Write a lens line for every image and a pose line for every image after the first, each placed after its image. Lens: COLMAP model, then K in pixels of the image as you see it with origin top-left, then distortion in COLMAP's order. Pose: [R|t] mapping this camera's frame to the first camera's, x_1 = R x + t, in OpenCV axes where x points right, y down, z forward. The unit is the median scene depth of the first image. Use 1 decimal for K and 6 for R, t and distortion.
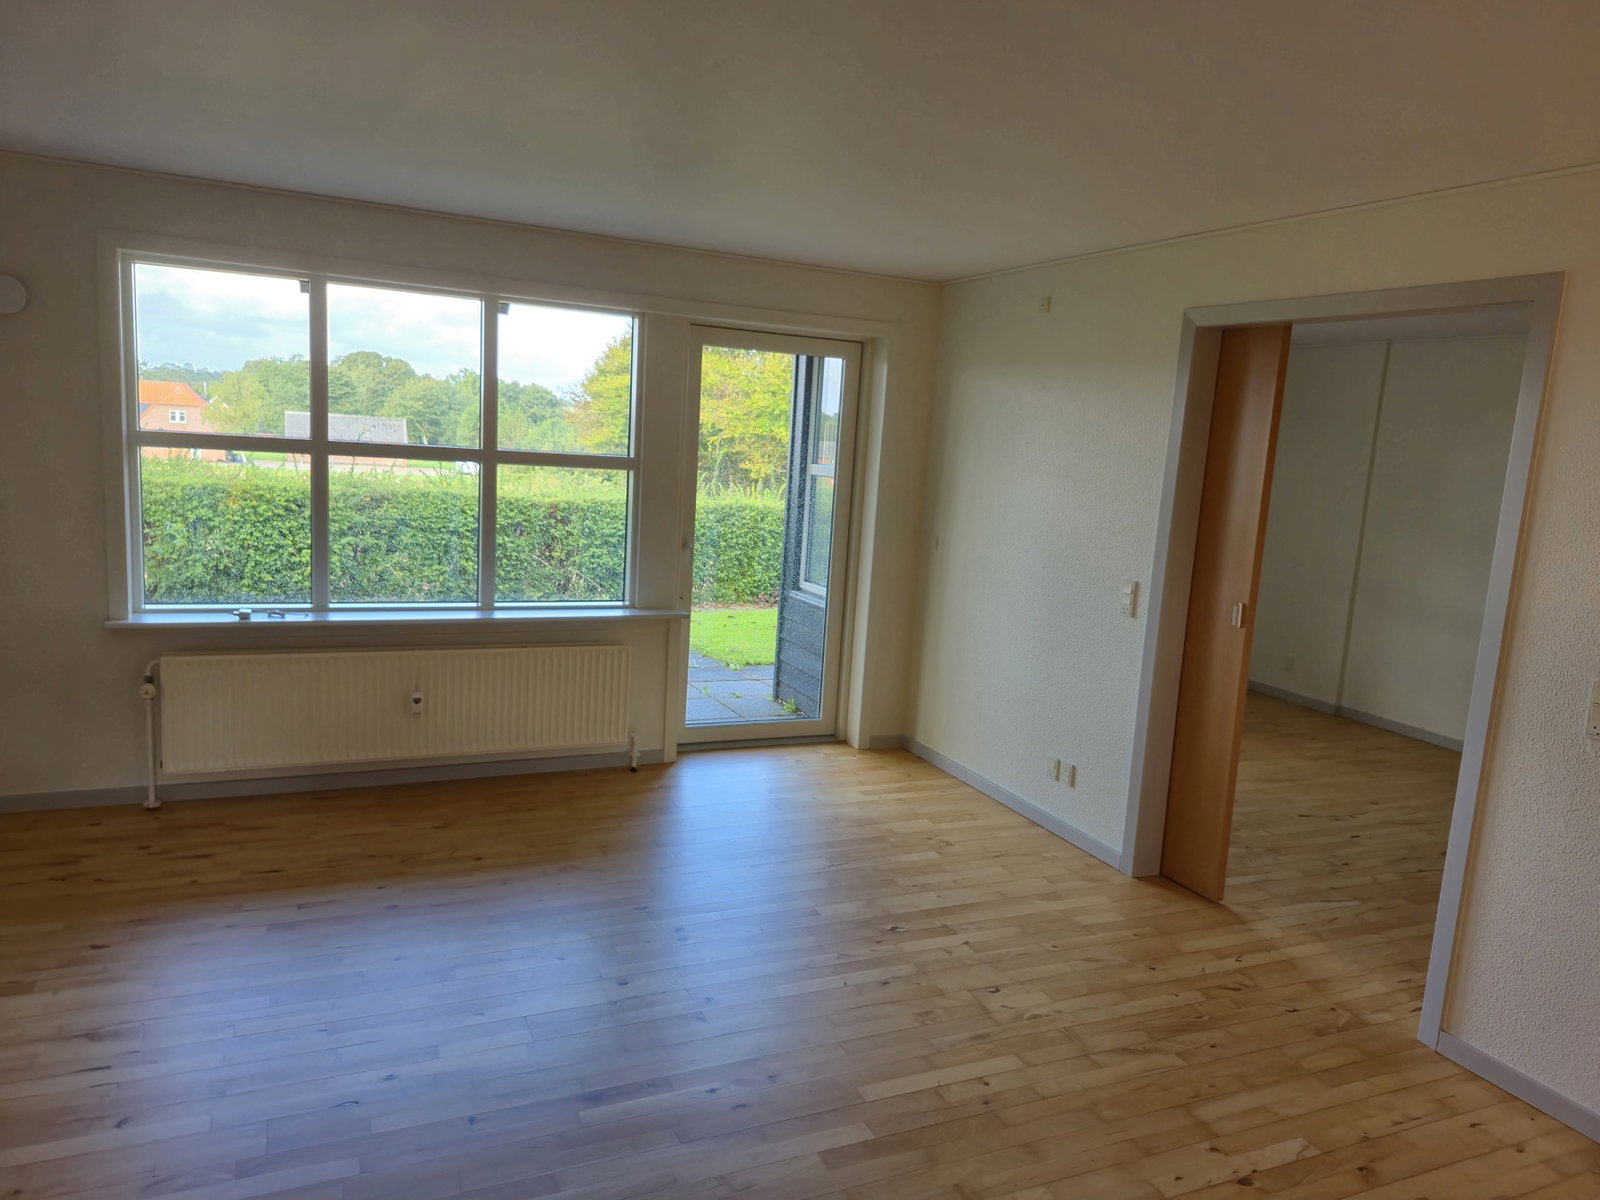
lens RADIAL K [[1098.3, 0, 817.1], [0, 1098.3, 597.4], [0, 0, 1]] dist [0.148765, -0.242639]
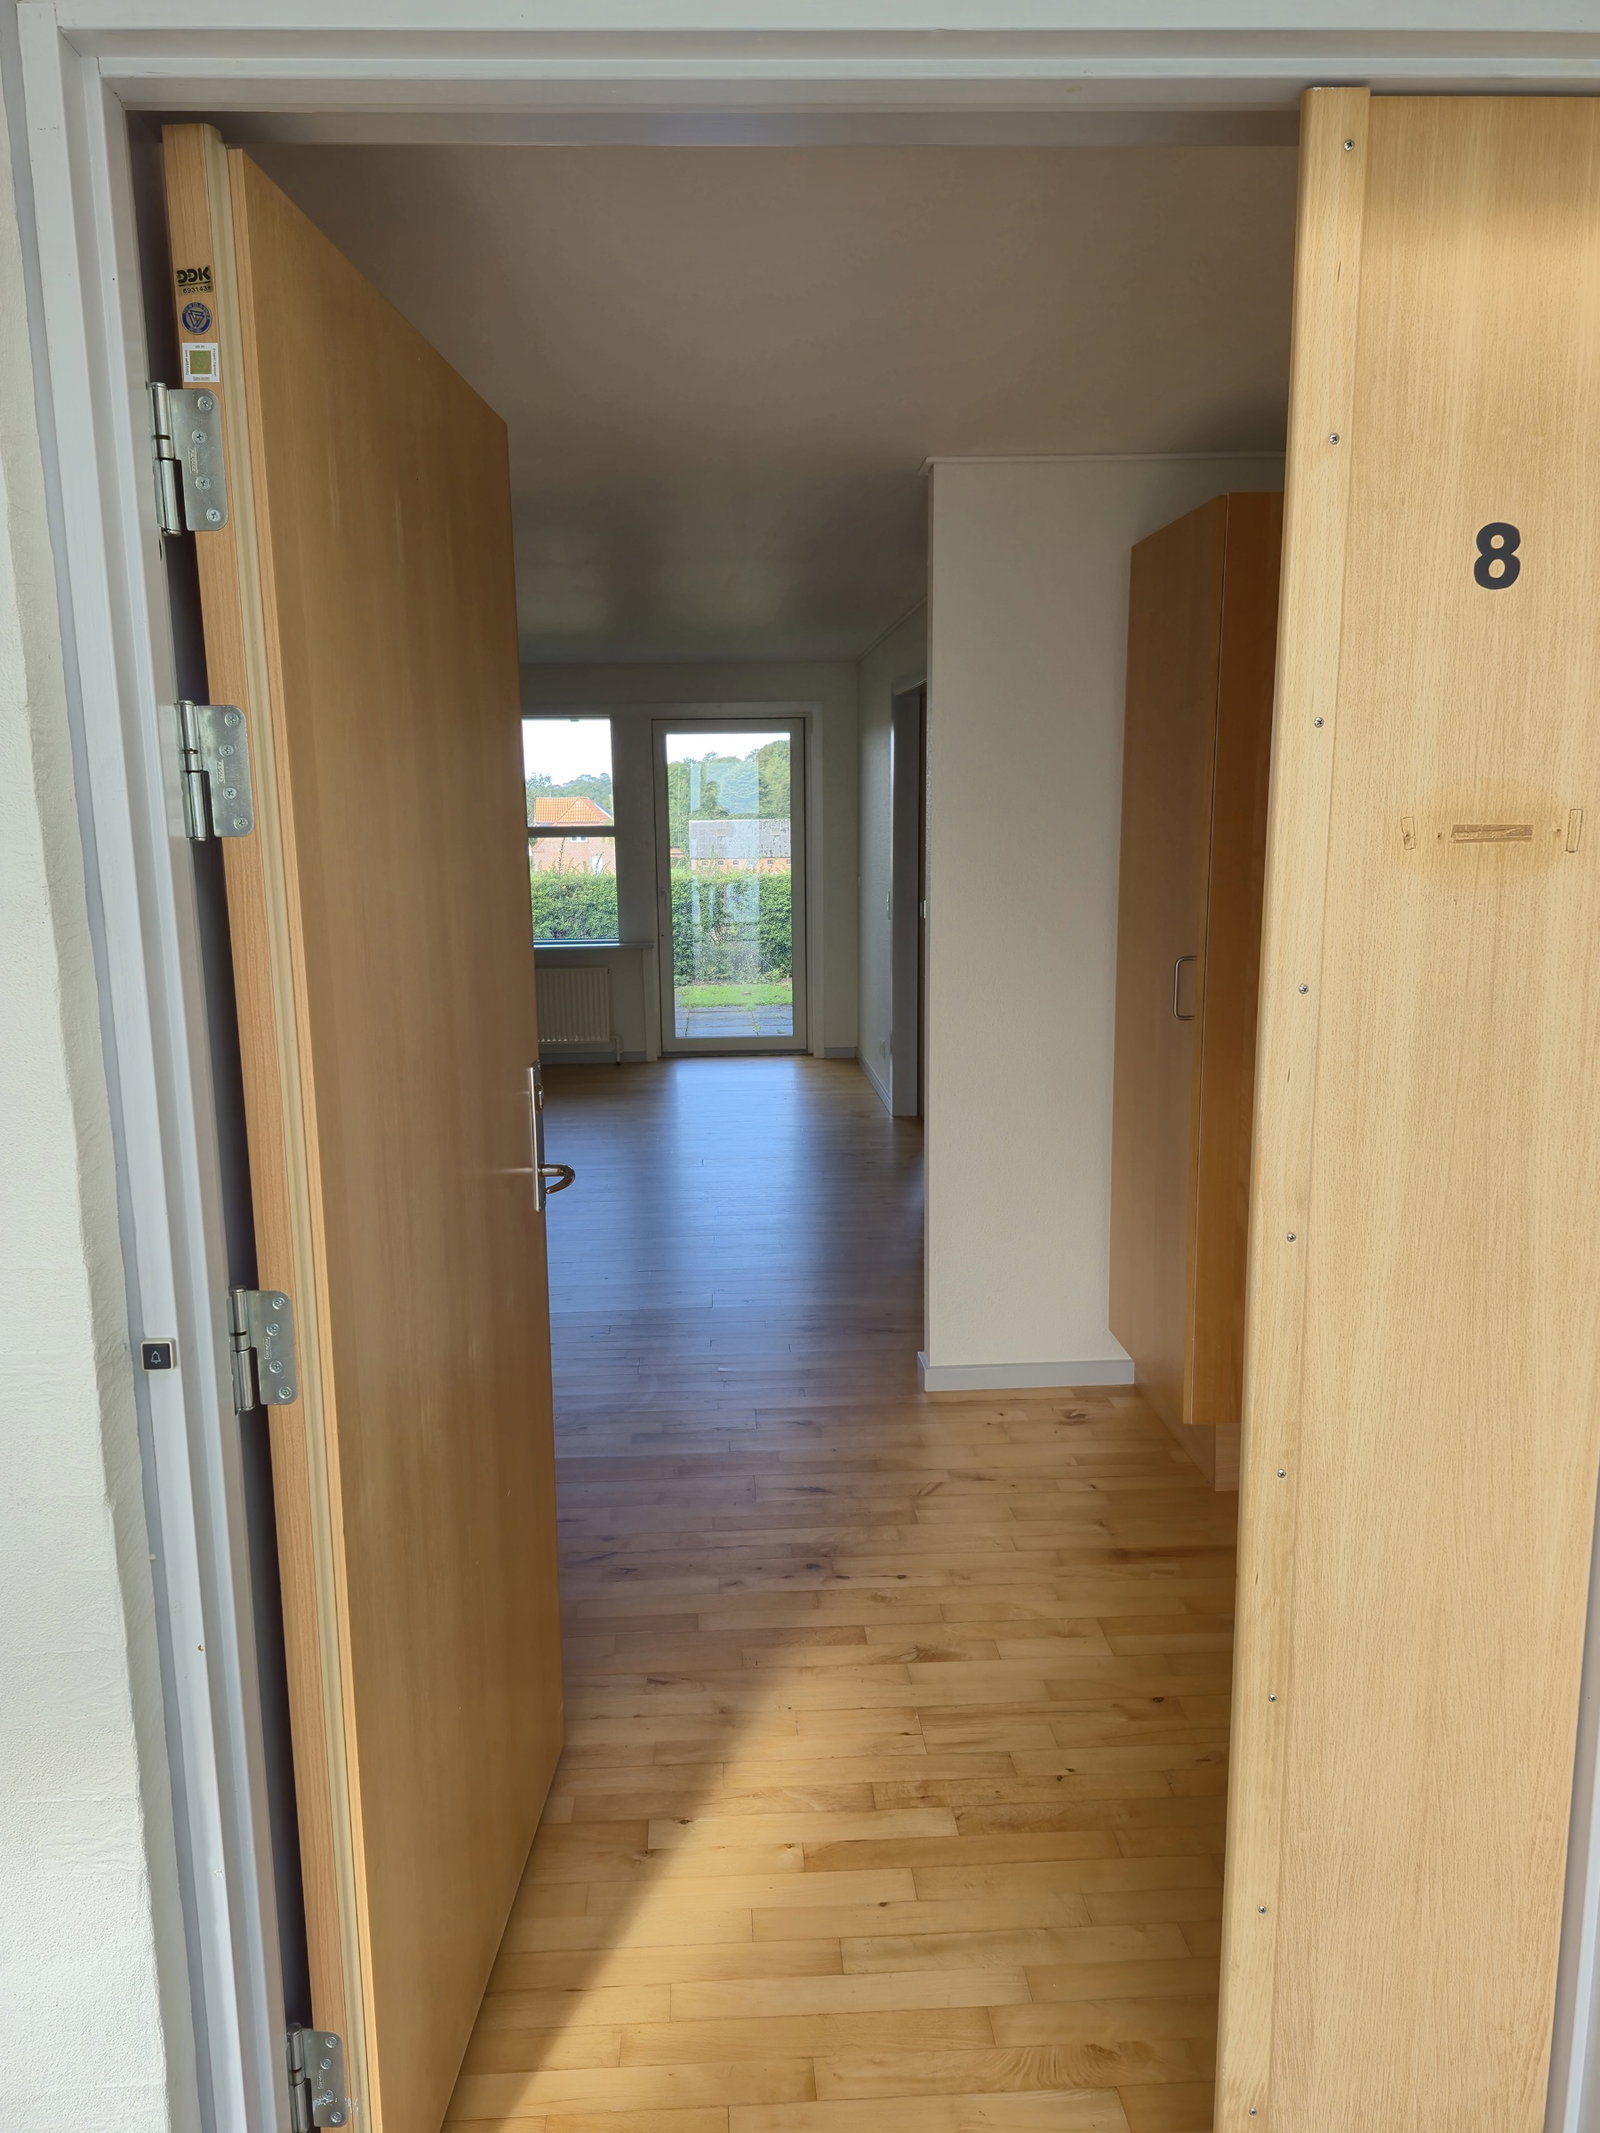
lens RADIAL K [[1464.2, 0, 790.5], [0, 1464.2, 1072.0], [0, 0, 1]] dist [0.148765, -0.242639]
pose [[0.924222, -0.009636, -0.381734, 0.370834], [0.019062, 0.999599, 0.020917, 0.070965], [0.381380, -0.026608, 0.924035, -0.288807]]
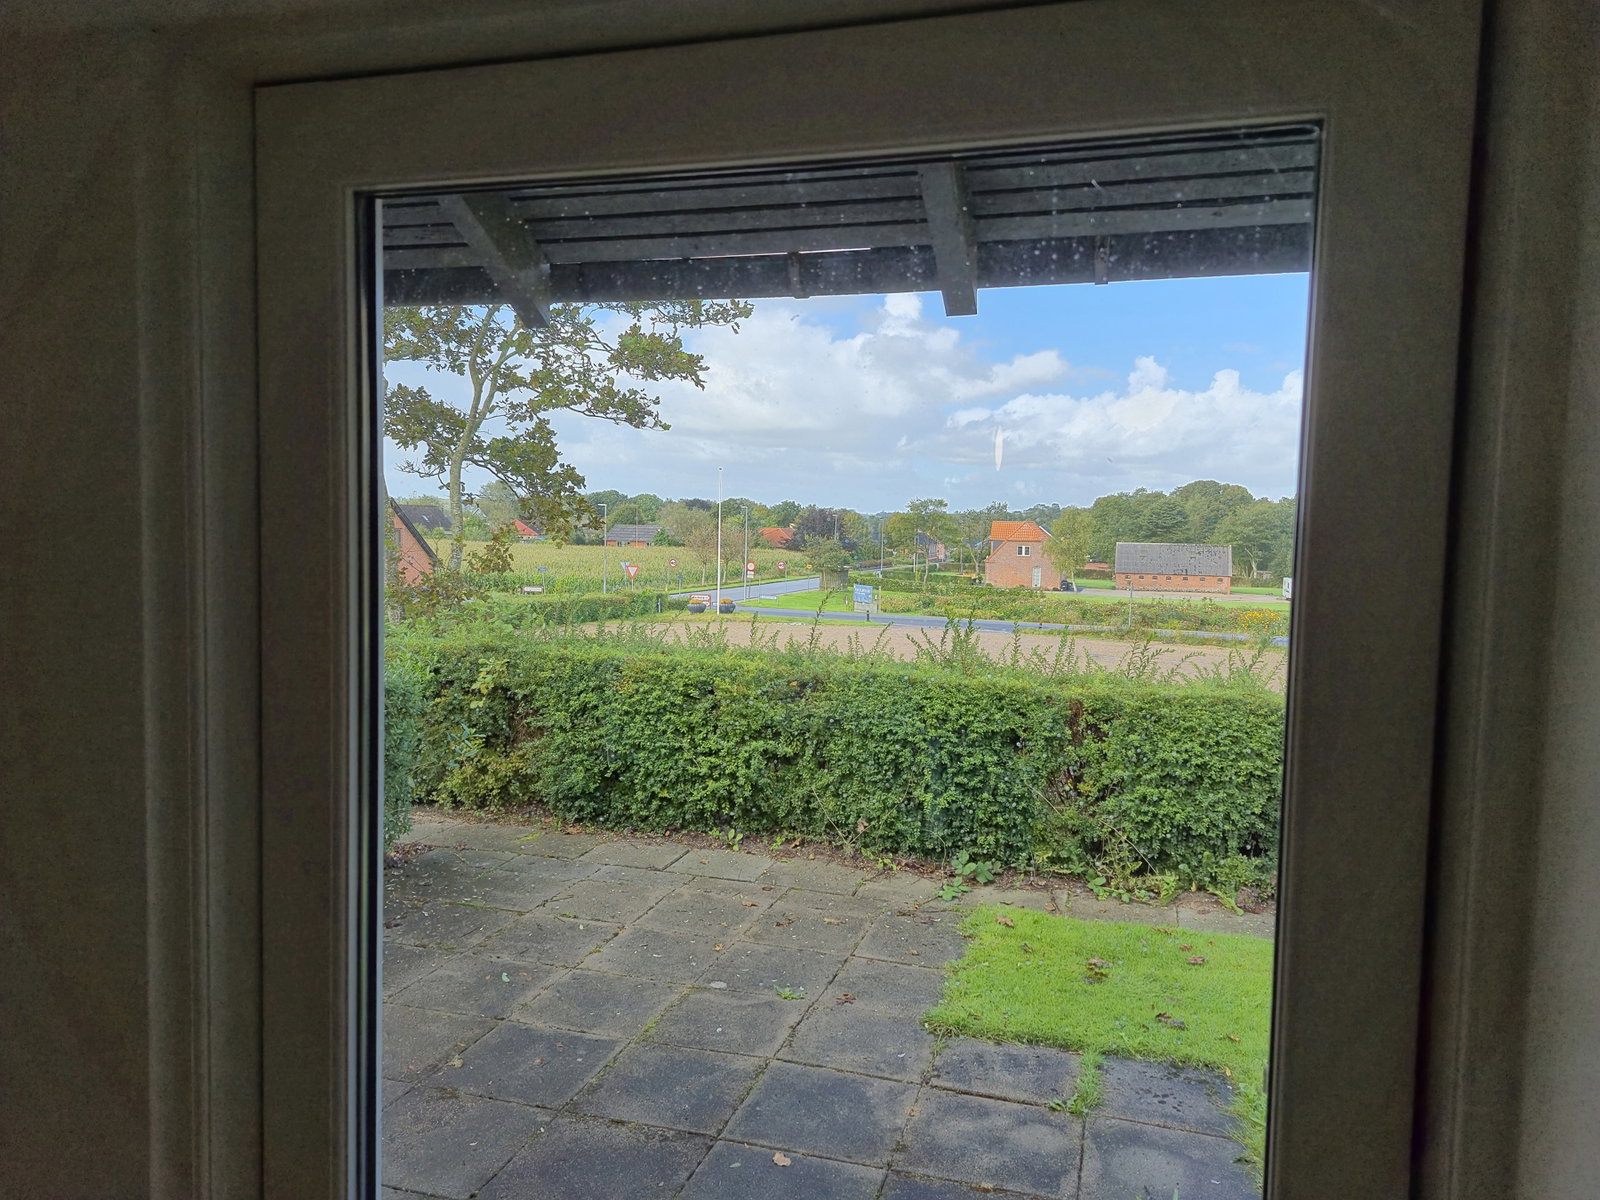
lens RADIAL K [[1098.3, 0, 817.1], [0, 1098.3, 597.4], [0, 0, 1]] dist [0.148765, -0.242639]
pose [[0.752548, -0.000675, -0.658537, 0.038503], [-0.072234, 0.993881, -0.083564, -0.083997], [0.654563, 0.110454, 0.747895, 0.505968]]
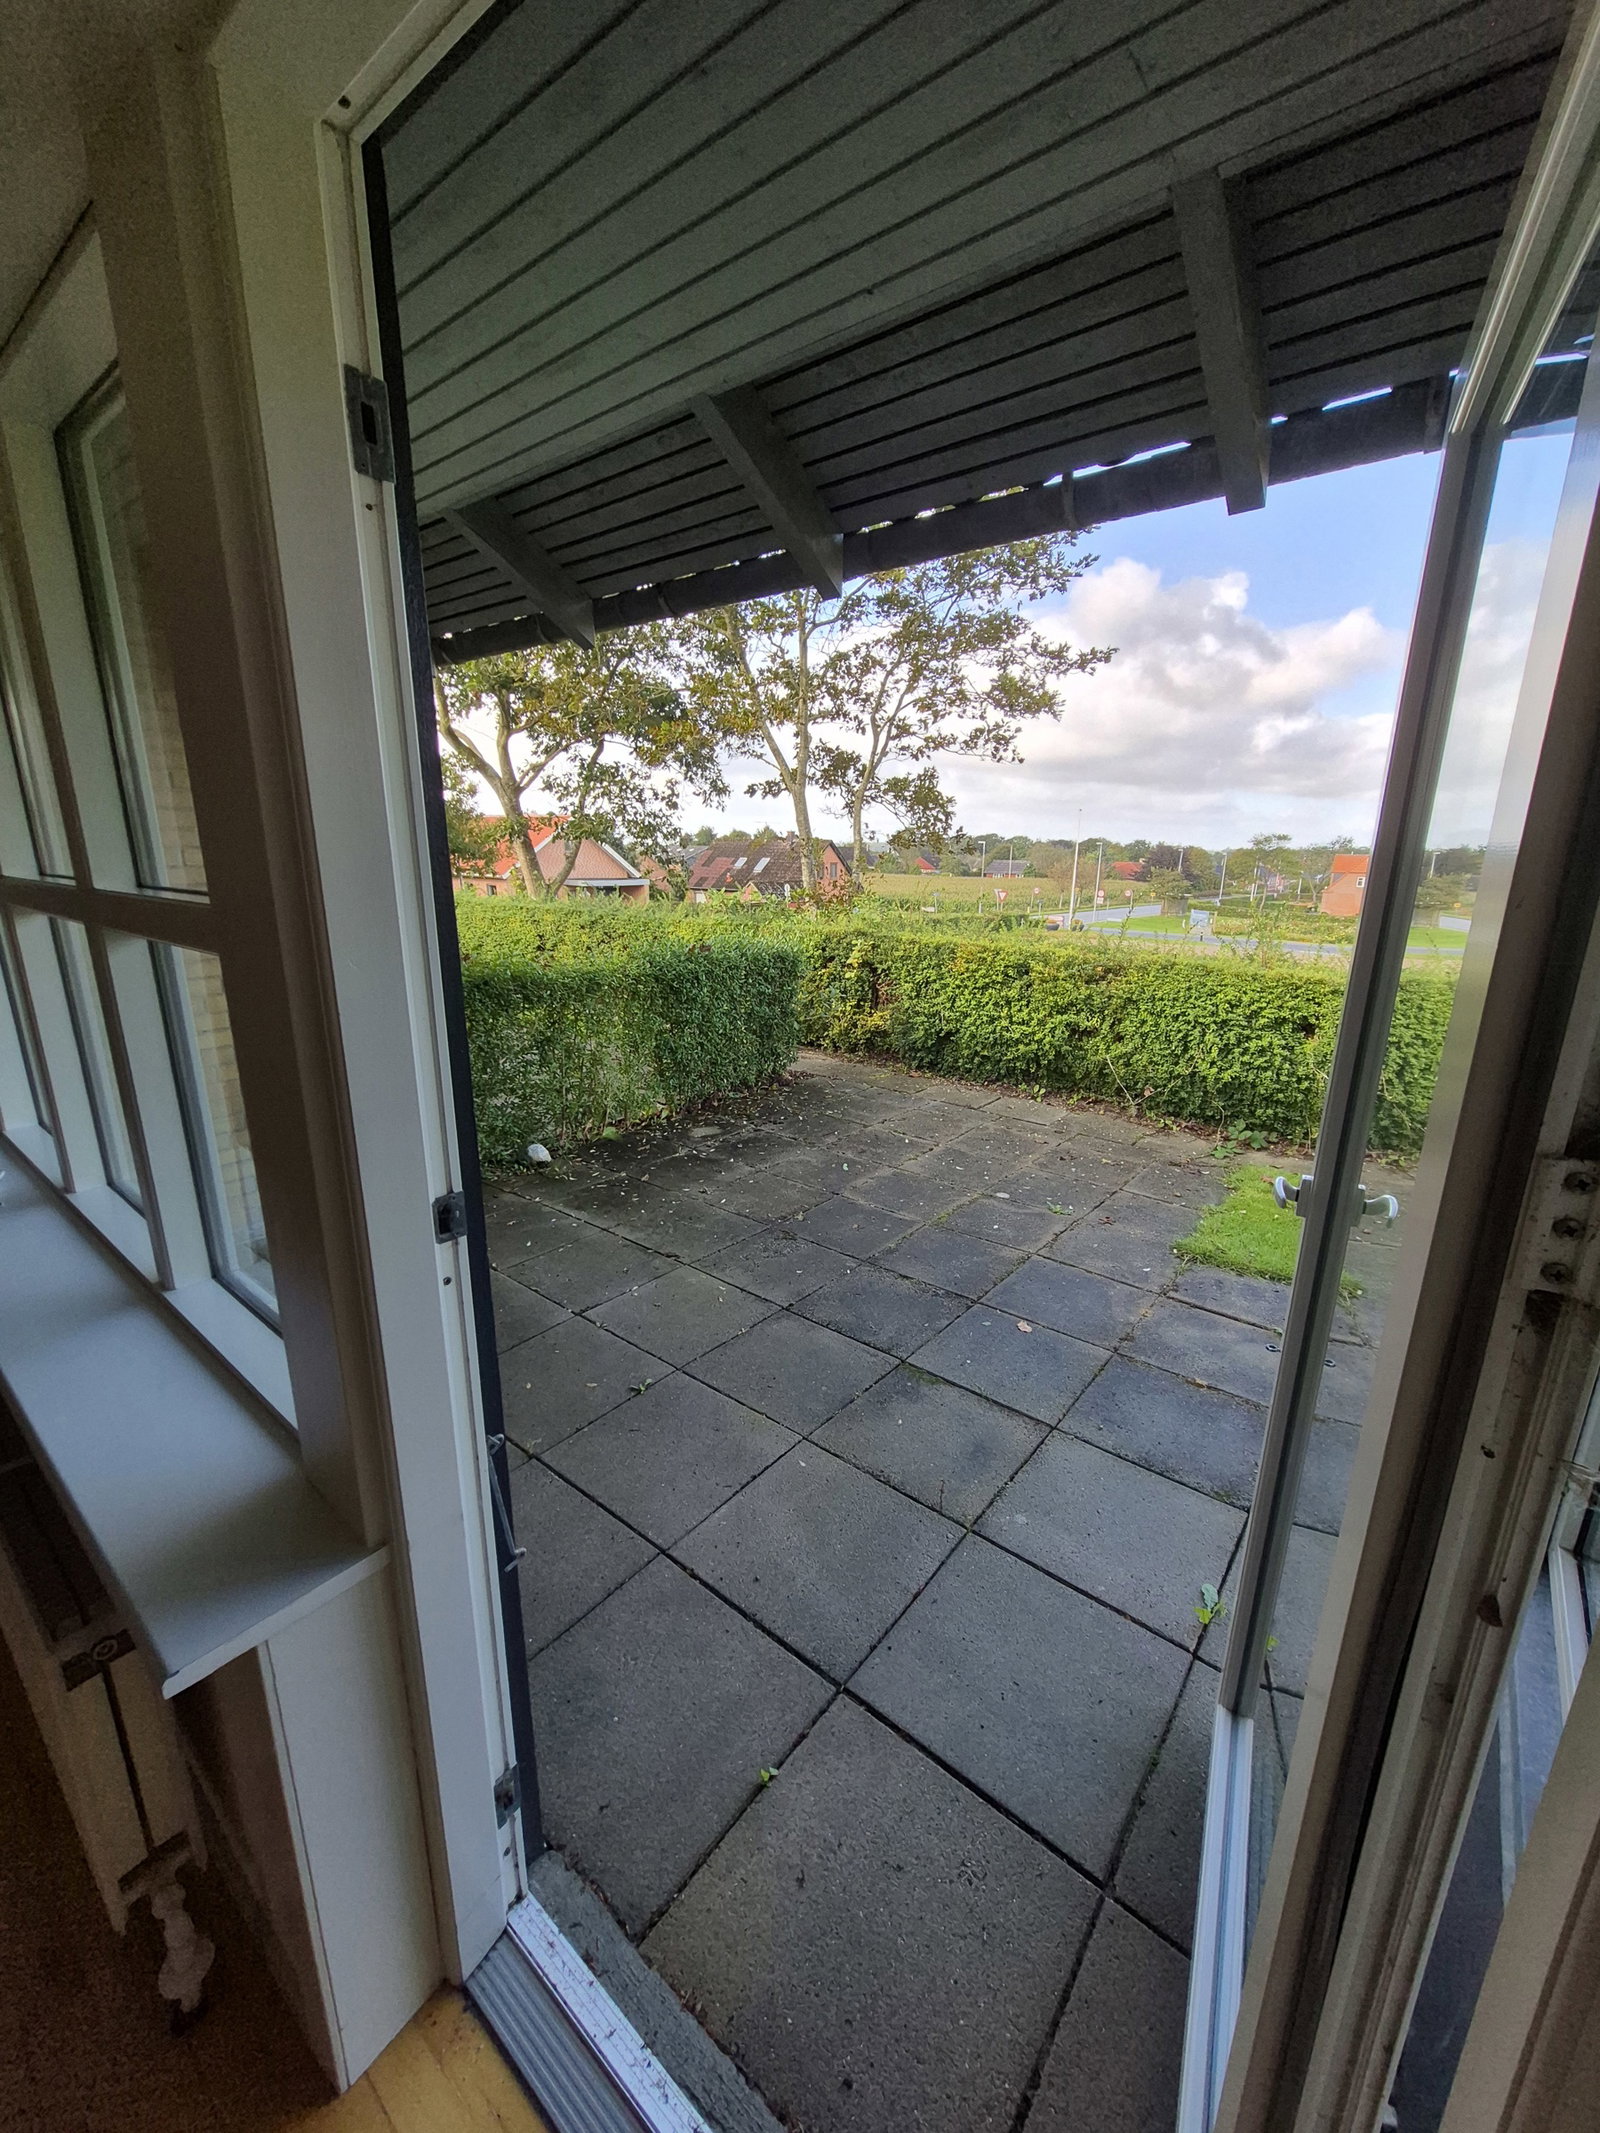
lens RADIAL K [[838.0, 0, 833.1], [0, 838.0, 1065.6], [0, 0, 1]] dist [0.020607, -0.000052]
pose [[0.463487, 0.162601, -0.871057, 0.031606], [-0.121057, 0.985422, 0.119535, -0.067855], [0.877795, 0.050045, 0.476415, 0.554085]]
